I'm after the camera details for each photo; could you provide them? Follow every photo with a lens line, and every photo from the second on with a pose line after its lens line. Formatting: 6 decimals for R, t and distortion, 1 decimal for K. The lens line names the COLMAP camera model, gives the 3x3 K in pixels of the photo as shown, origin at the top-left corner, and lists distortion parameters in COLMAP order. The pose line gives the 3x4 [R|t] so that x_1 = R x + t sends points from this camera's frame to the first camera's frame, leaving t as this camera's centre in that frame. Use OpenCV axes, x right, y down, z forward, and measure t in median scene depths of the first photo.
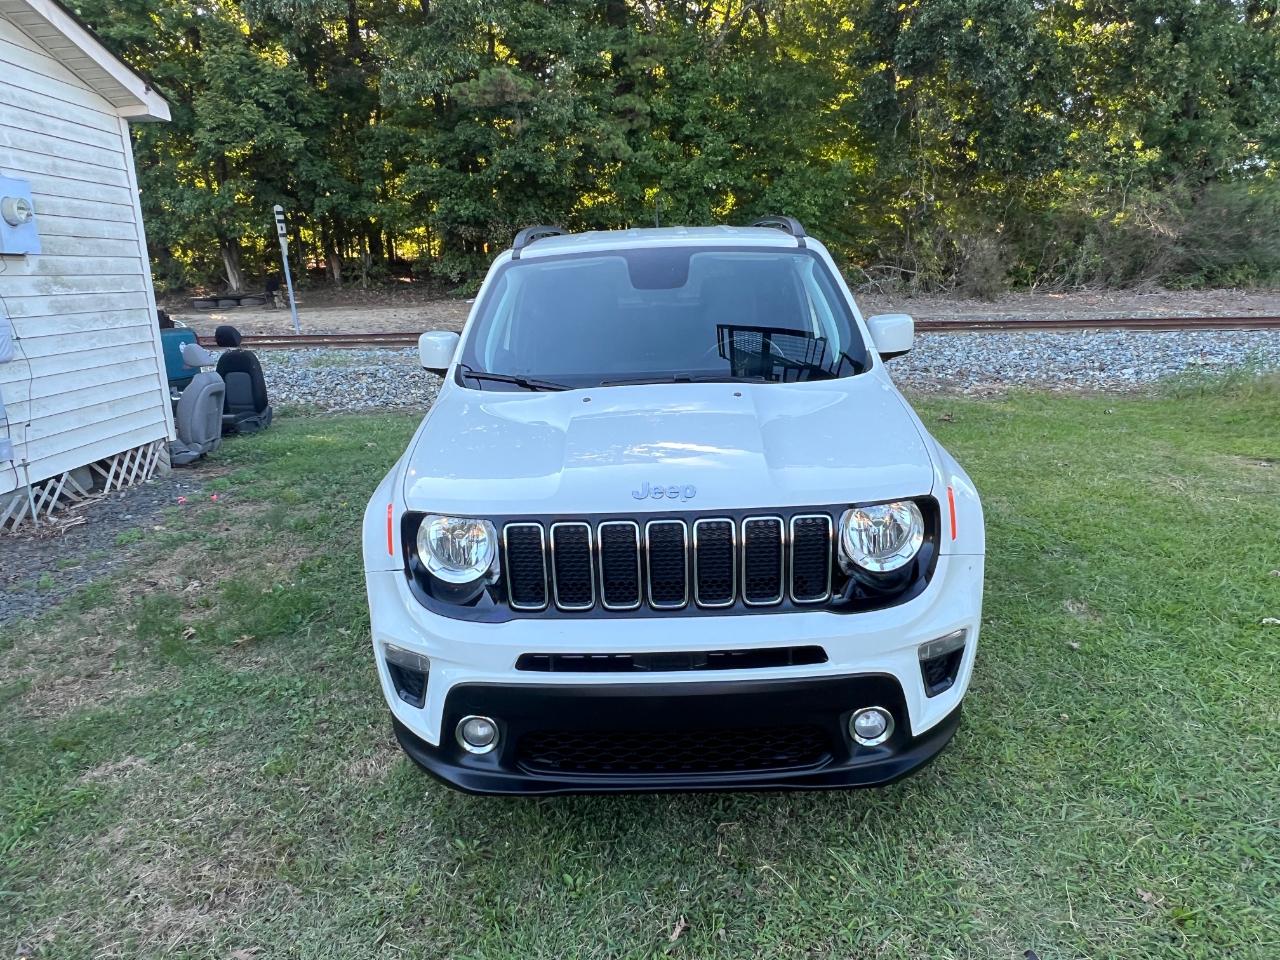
lens RADIAL K [[852.8, 0, 629.1], [0, 852.8, 481.6], [0, 0, 1]] dist [-0.004399, 0.000184]
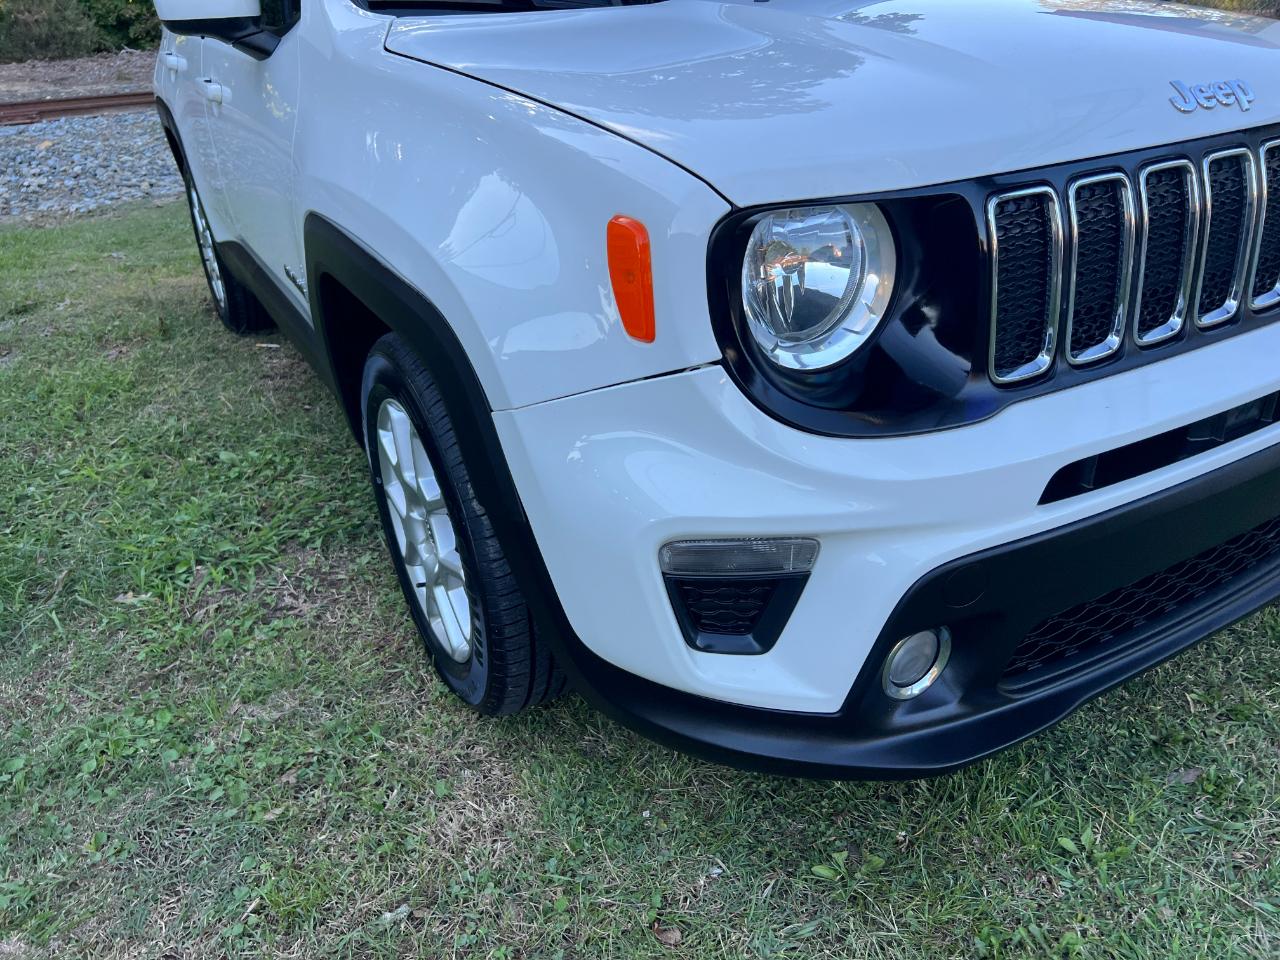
lens RADIAL K [[970.4, 0, 658.6], [0, 970.4, 481.6], [0, 0, 1]] dist [0.023662, -0.027381]
pose [[0.847716, -0.243169, 0.471431, -0.064203], [0.152324, 0.962898, 0.222766, 0.006090], [-0.508109, -0.117032, 0.853304, 0.072659]]
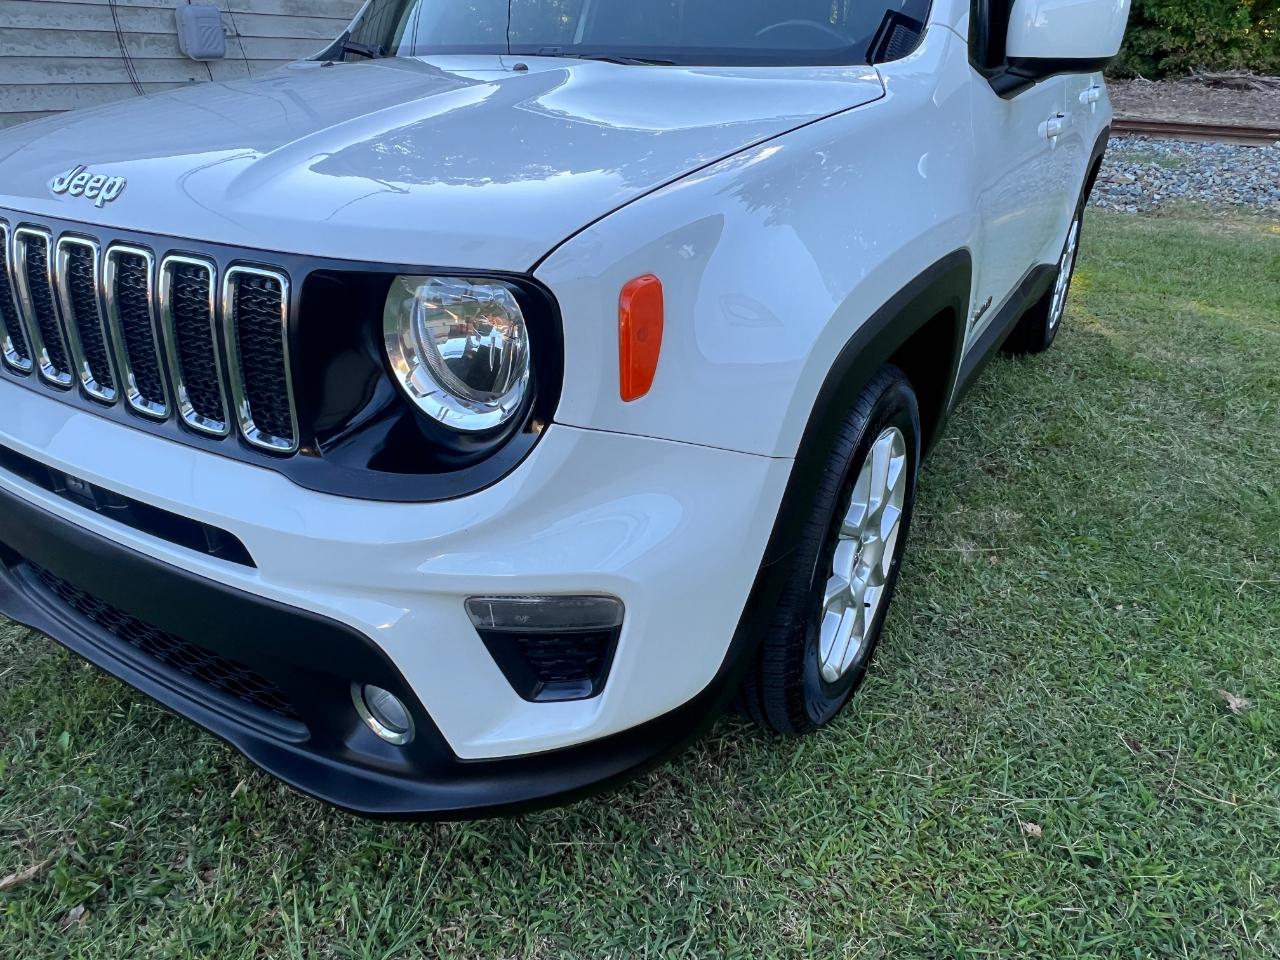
lens RADIAL K [[853.1, 0, 630.9], [0, 853.1, 495.9], [0, 0, 1]] dist [0.000618, -0.002430]
pose [[0.867925, 0.268187, -0.418069, 0.069680], [-0.162638, 0.948749, 0.270970, -0.000384], [0.469313, -0.167188, 0.867060, 0.074415]]
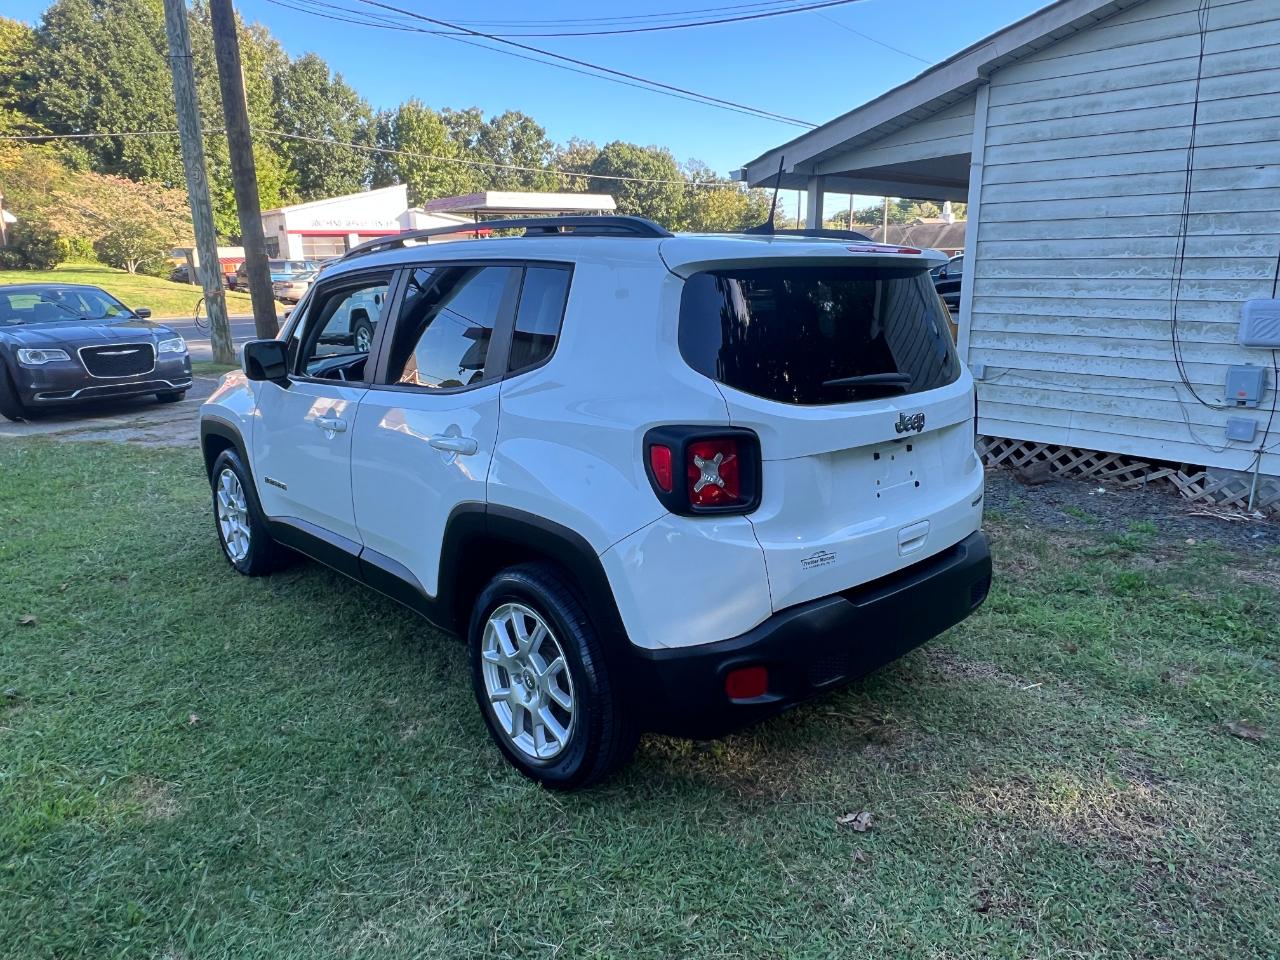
lens RADIAL K [[853.1, 0, 636.6], [0, 853.1, 483.7], [0, 0, 1]] dist [0.000618, -0.002430]
pose [[-0.713590, 0.216191, -0.666371, 0.132809], [-0.135139, 0.890849, 0.433734, -0.090171], [0.687406, 0.399561, -0.606485, 0.318909]]
